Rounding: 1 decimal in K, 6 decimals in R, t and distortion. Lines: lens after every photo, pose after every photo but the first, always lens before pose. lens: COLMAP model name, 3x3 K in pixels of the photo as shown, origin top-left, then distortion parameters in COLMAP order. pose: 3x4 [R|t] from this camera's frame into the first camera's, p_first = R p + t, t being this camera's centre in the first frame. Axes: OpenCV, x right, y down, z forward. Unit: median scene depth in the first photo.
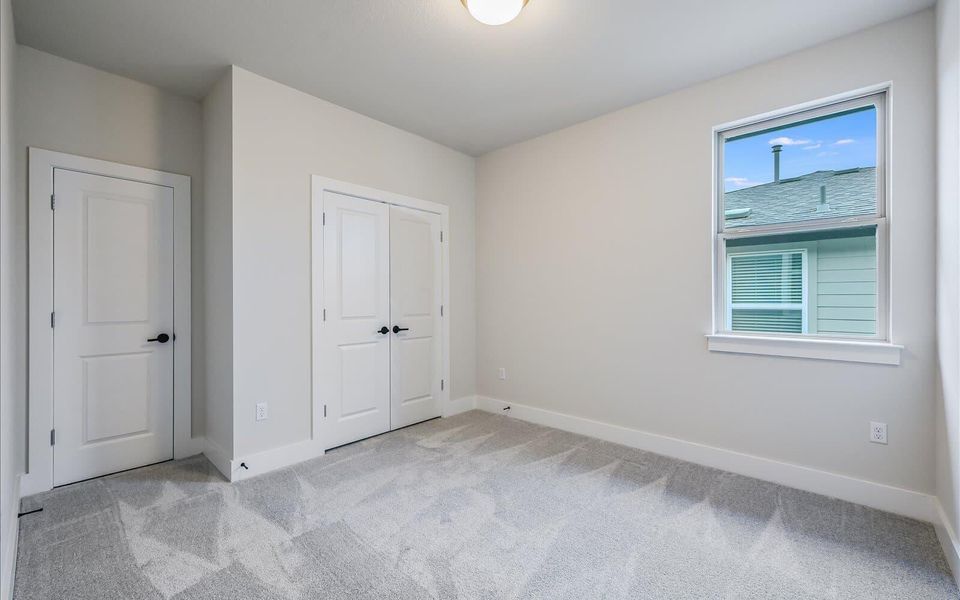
lens RADIAL K [[399.3, 0, 480.0], [0, 399.3, 300.0], [0, 0, 1]] dist [-0.000276, -0.000603]
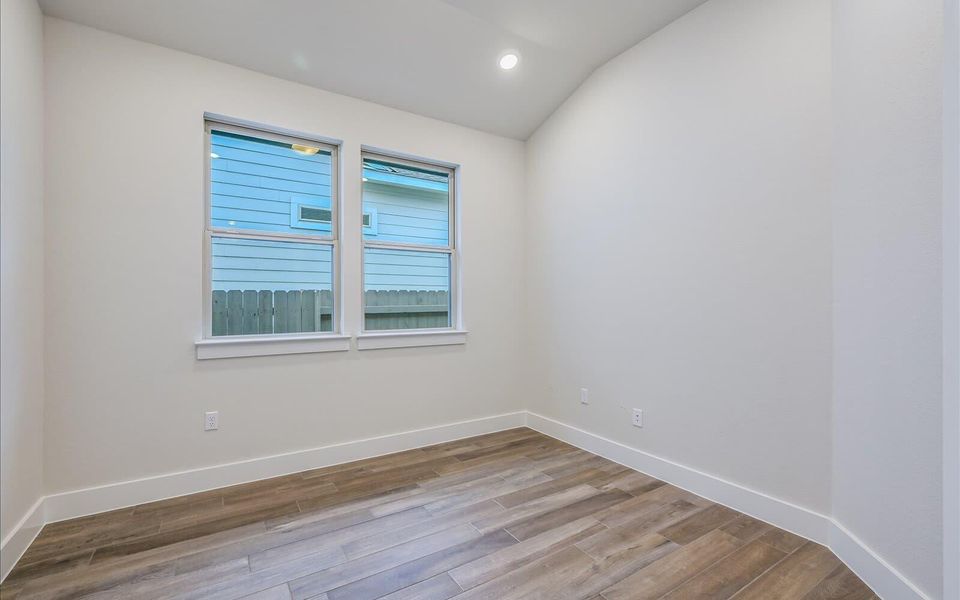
lens RADIAL K [[399.3, 0, 480.0], [0, 399.3, 300.0], [0, 0, 1]] dist [-0.000276, -0.000603]
pose [[0.278512, 0.005911, 0.960415, -0.124270], [0.002769, 0.999972, -0.006958, 0.002410], [-0.960429, 0.004597, 0.278487, 0.173789]]
